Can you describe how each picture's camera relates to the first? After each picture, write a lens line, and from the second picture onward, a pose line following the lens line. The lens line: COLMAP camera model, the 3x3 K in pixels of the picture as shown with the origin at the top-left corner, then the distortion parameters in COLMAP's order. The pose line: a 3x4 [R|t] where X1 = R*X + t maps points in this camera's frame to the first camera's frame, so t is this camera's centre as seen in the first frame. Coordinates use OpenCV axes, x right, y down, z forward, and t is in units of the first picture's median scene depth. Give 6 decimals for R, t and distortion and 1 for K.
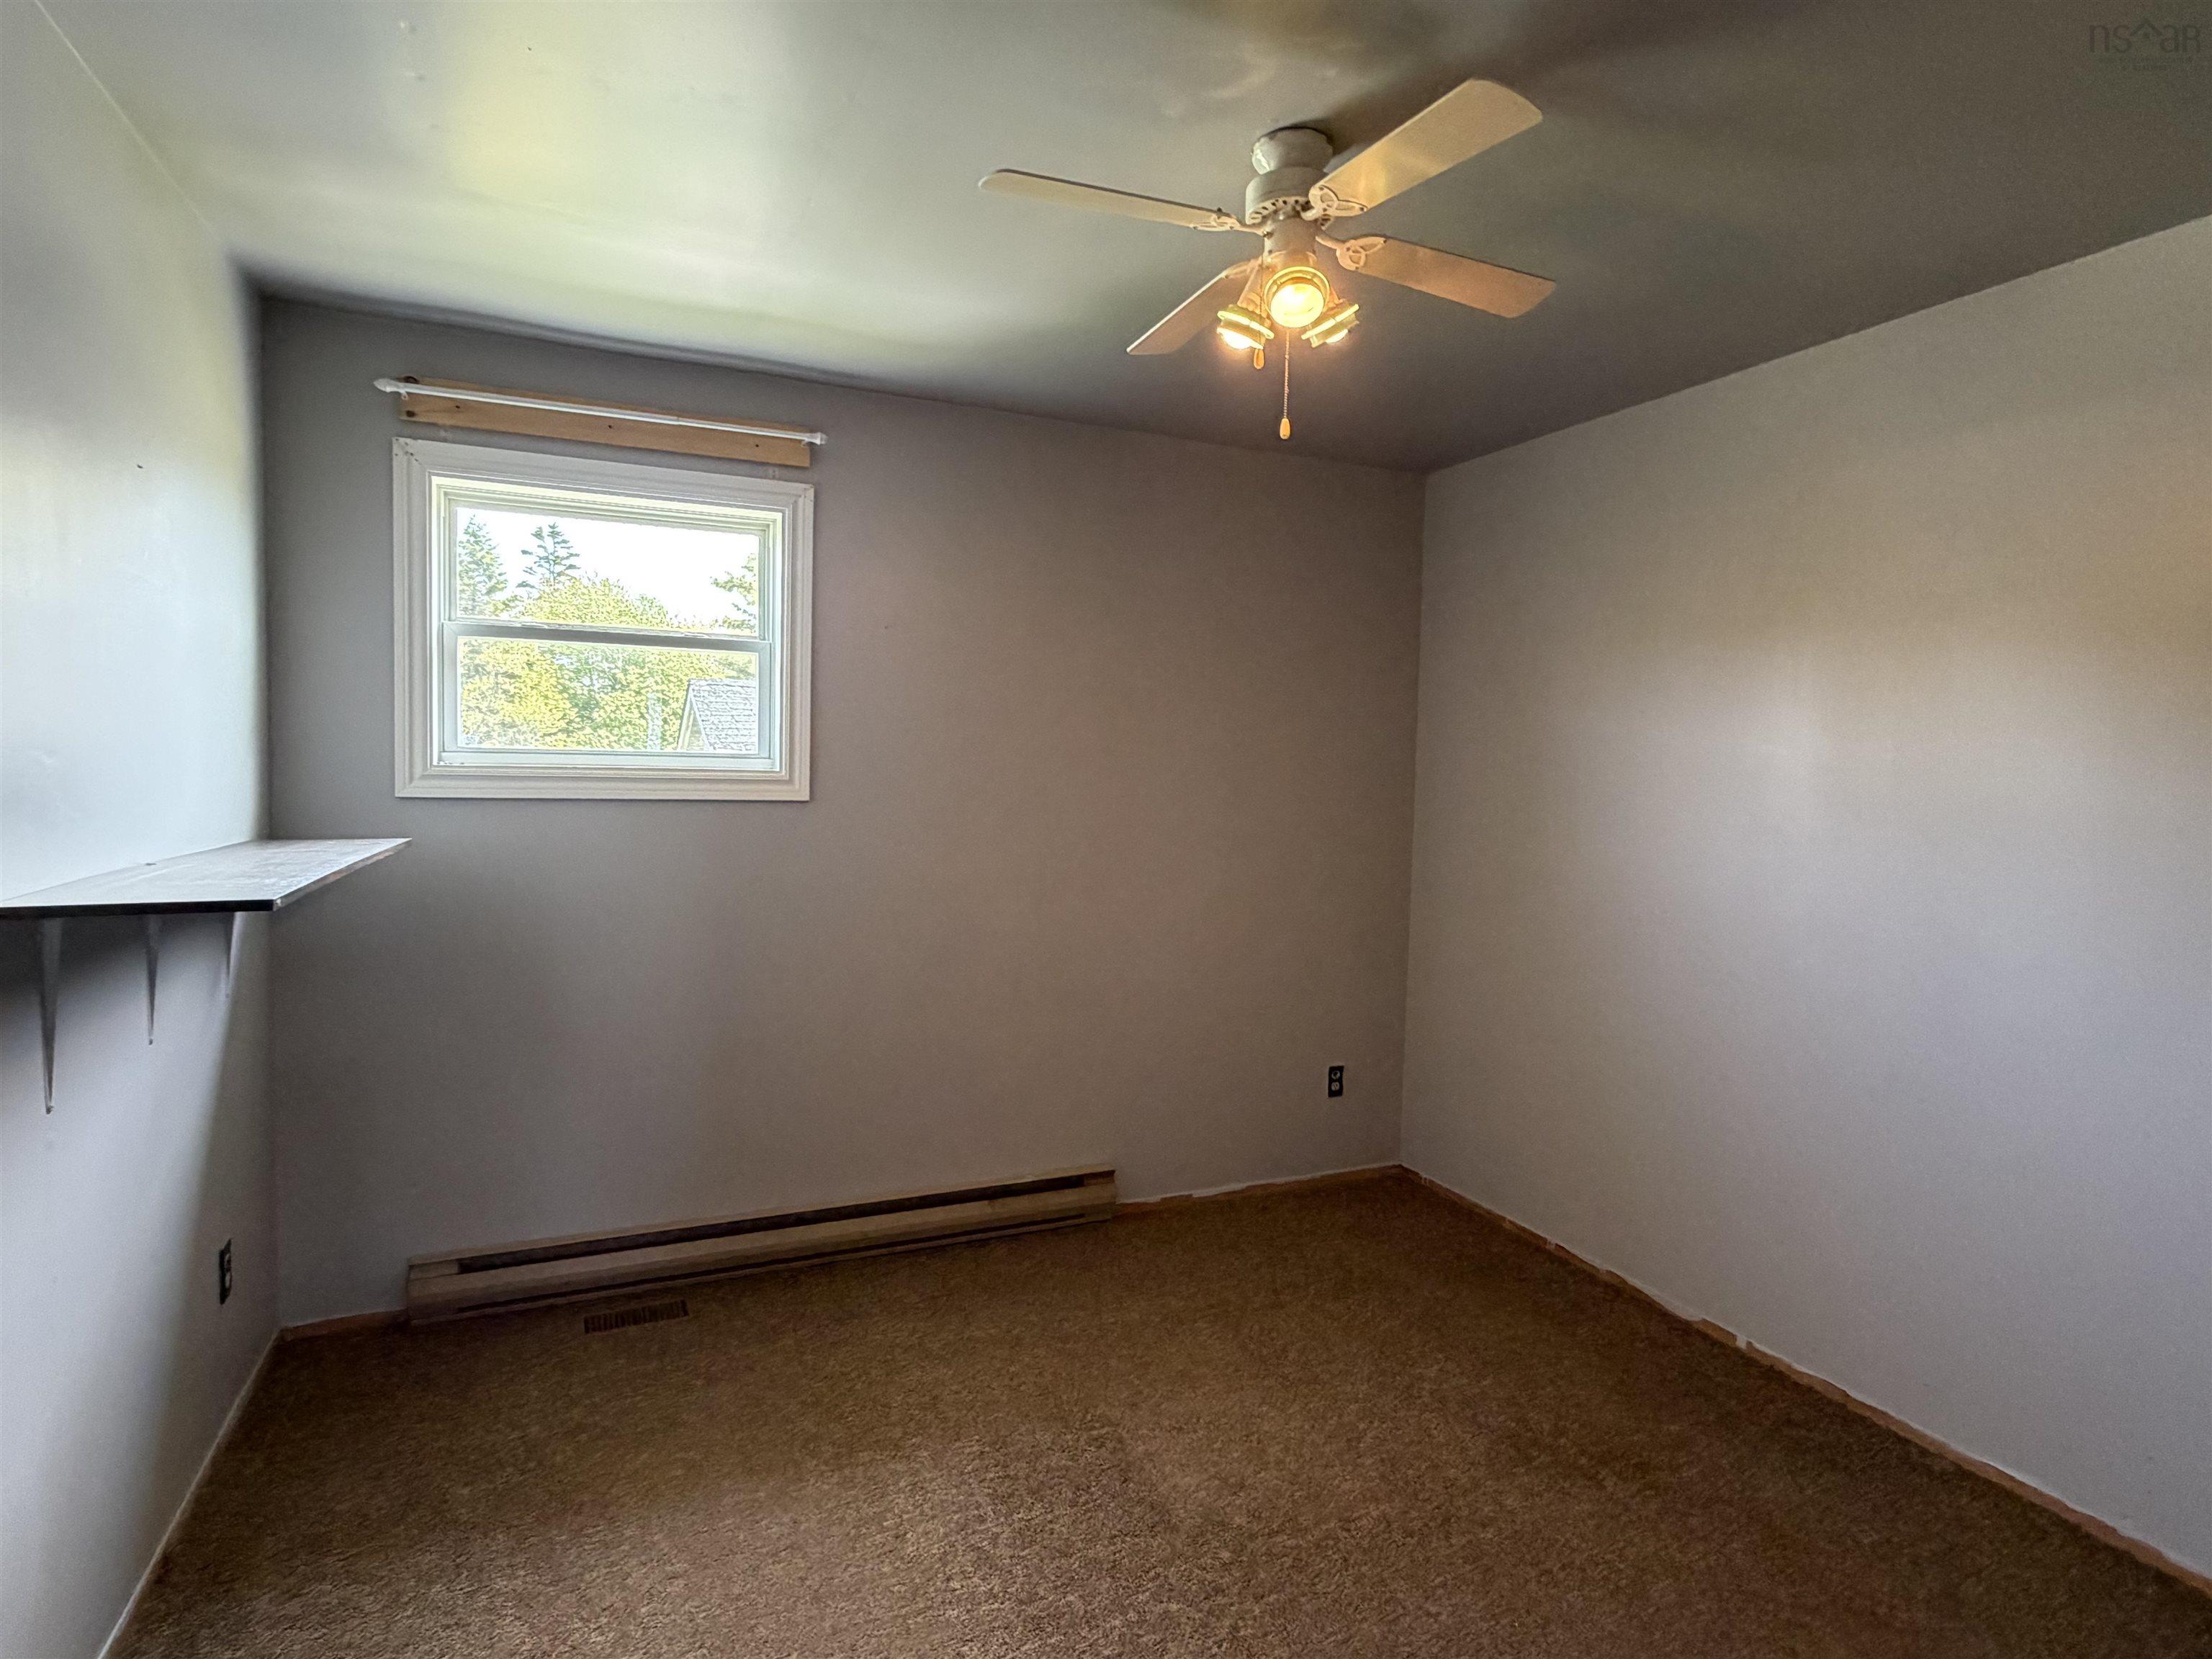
lens RADIAL K [[1175.7, 0, 1106.0], [0, 1175.7, 829.5], [0, 0, 1]] dist [0.003371, 0.000593]
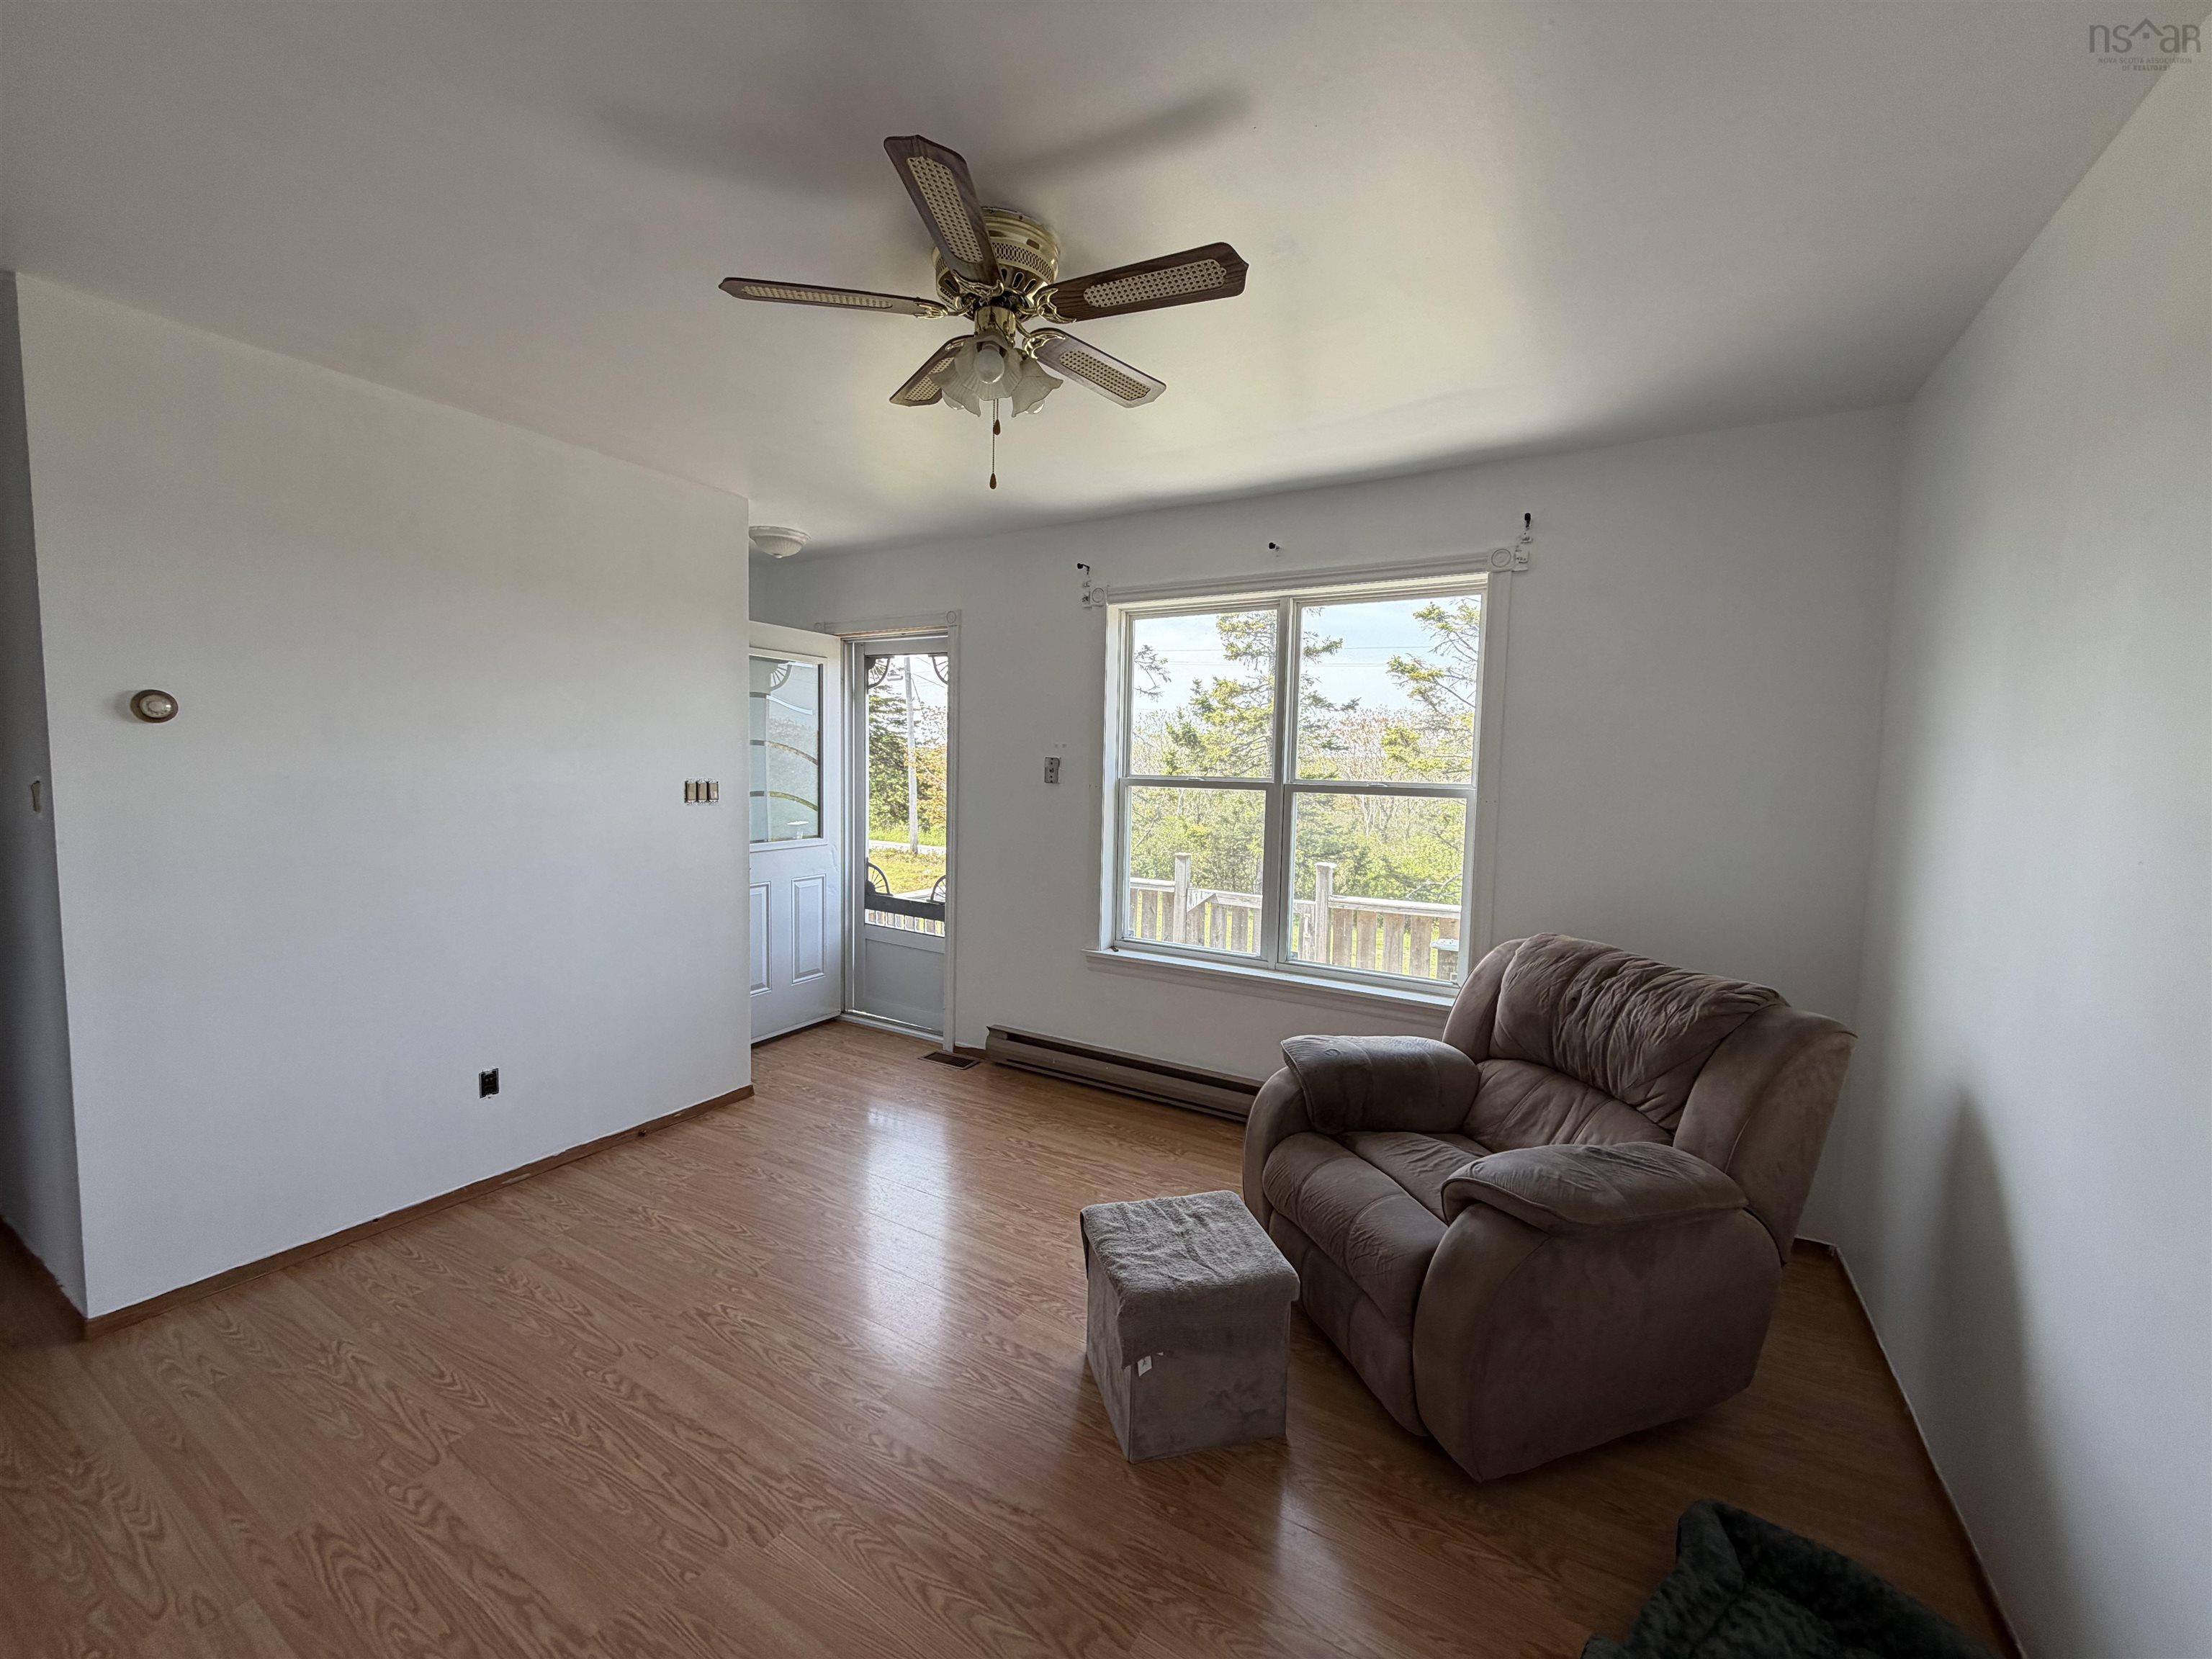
lens RADIAL K [[886.0, 0, 1106.0], [0, 886.0, 829.5], [0, 0, 1]] dist [0.001537, -0.000490]
pose [[0.576586, 0.055156, -0.815173, 0.846543], [-0.058505, 0.997945, 0.026141, -0.013320], [0.814939, 0.032620, 0.578628, 0.346992]]
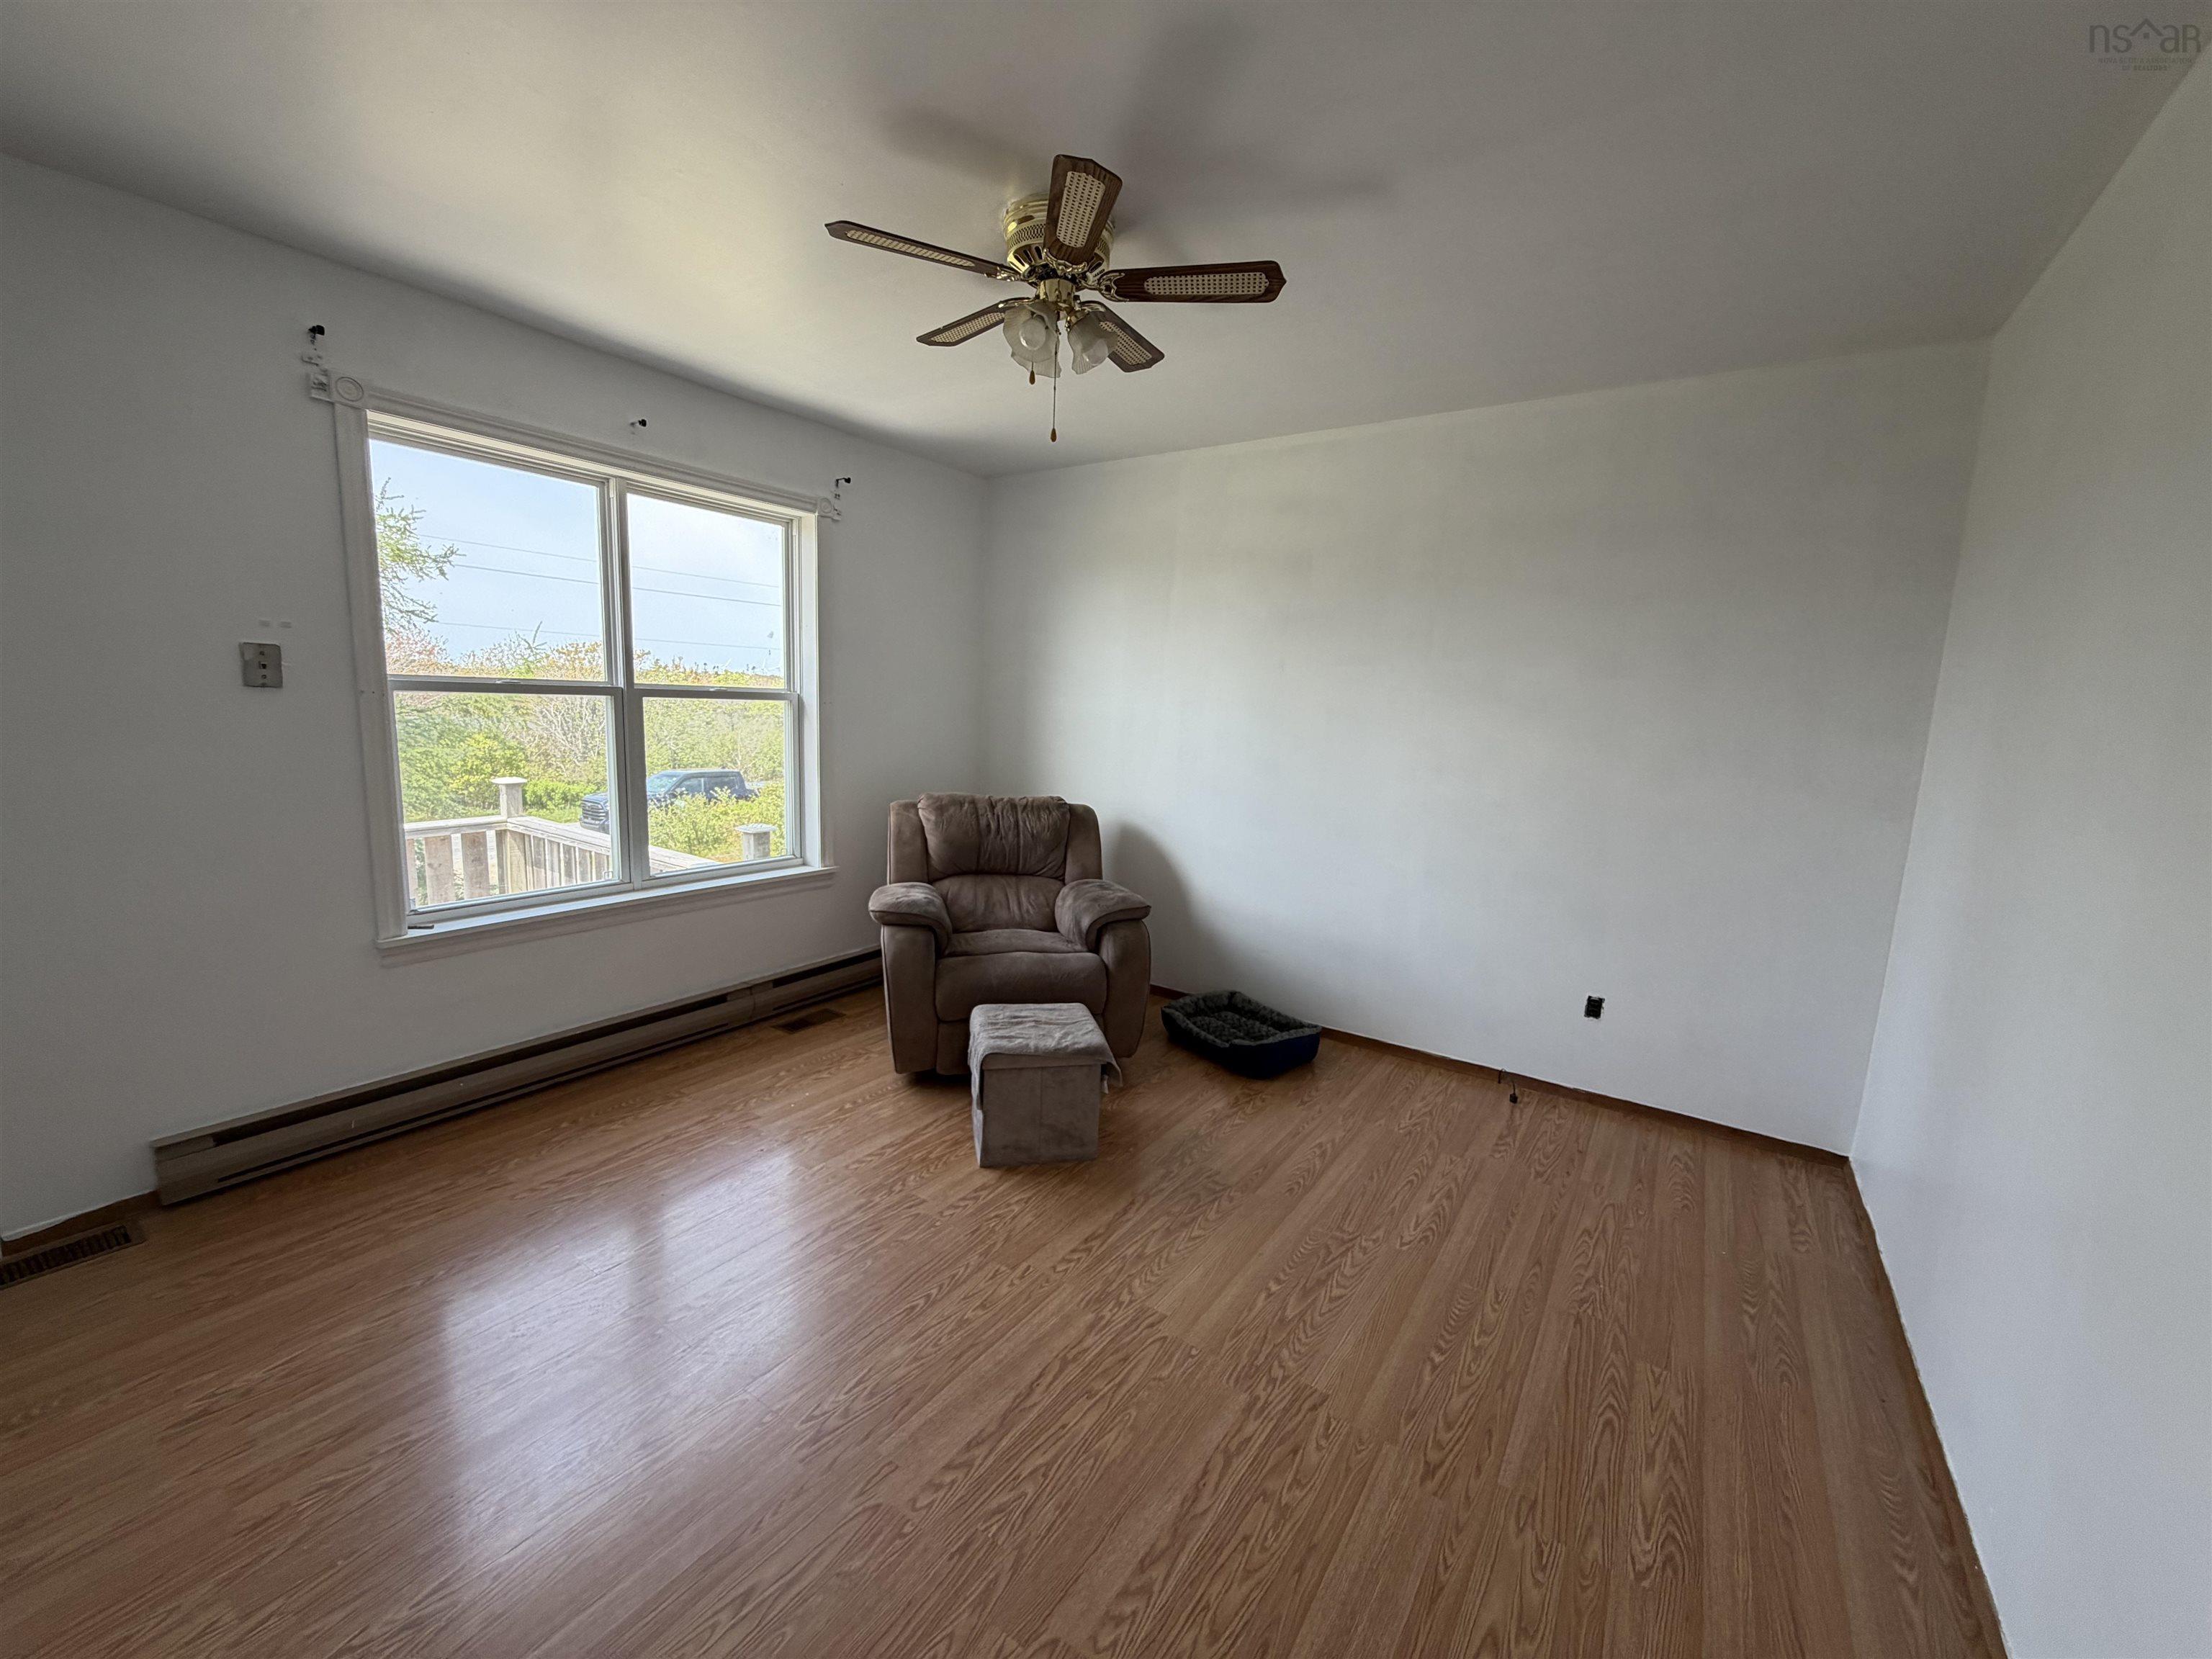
lens RADIAL K [[886.0, 0, 1106.0], [0, 886.0, 829.5], [0, 0, 1]] dist [0.001537, -0.000490]
pose [[0.847447, -0.064191, 0.526985, -0.333159], [0.009697, 0.994369, 0.105527, 0.011796], [-0.530792, -0.084318, 0.843297, -0.120347]]
